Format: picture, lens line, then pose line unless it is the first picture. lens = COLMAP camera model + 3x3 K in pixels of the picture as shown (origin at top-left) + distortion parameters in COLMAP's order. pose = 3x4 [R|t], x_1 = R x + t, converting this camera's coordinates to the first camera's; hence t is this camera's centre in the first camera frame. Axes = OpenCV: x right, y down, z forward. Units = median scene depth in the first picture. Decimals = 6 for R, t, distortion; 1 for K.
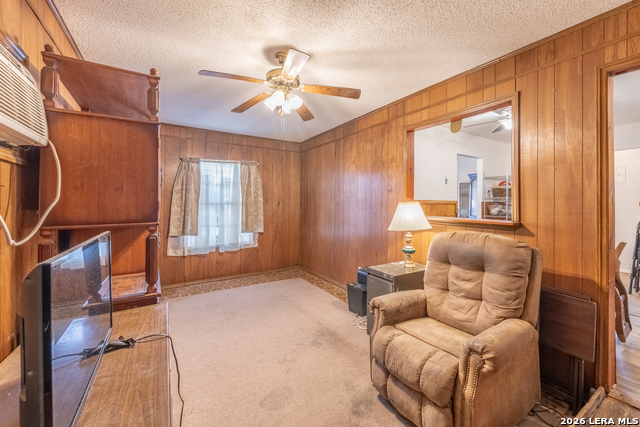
lens RADIAL K [[257.7, 0, 328.9], [0, 257.7, 204.8], [0, 0, 1]] dist [0.006910, -0.001390]
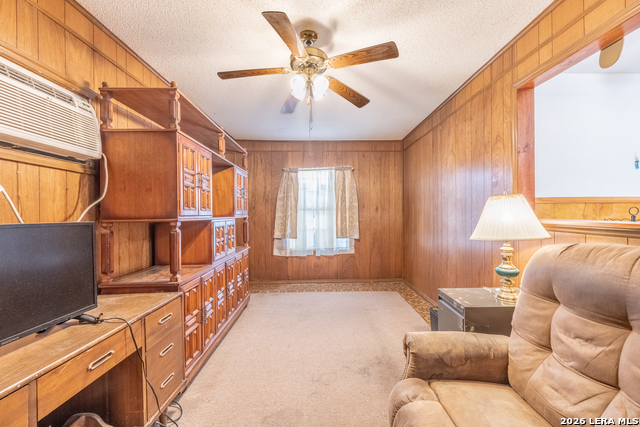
lens RADIAL K [[257.7, 0, 321.9], [0, 257.7, 214.2], [0, 0, 1]] dist [0.006910, -0.001390]
pose [[0.855153, -0.008784, -0.518302, 0.198567], [0.008842, 0.999958, -0.002359, 0.024697], [0.518301, -0.002565, 0.855195, 0.165880]]
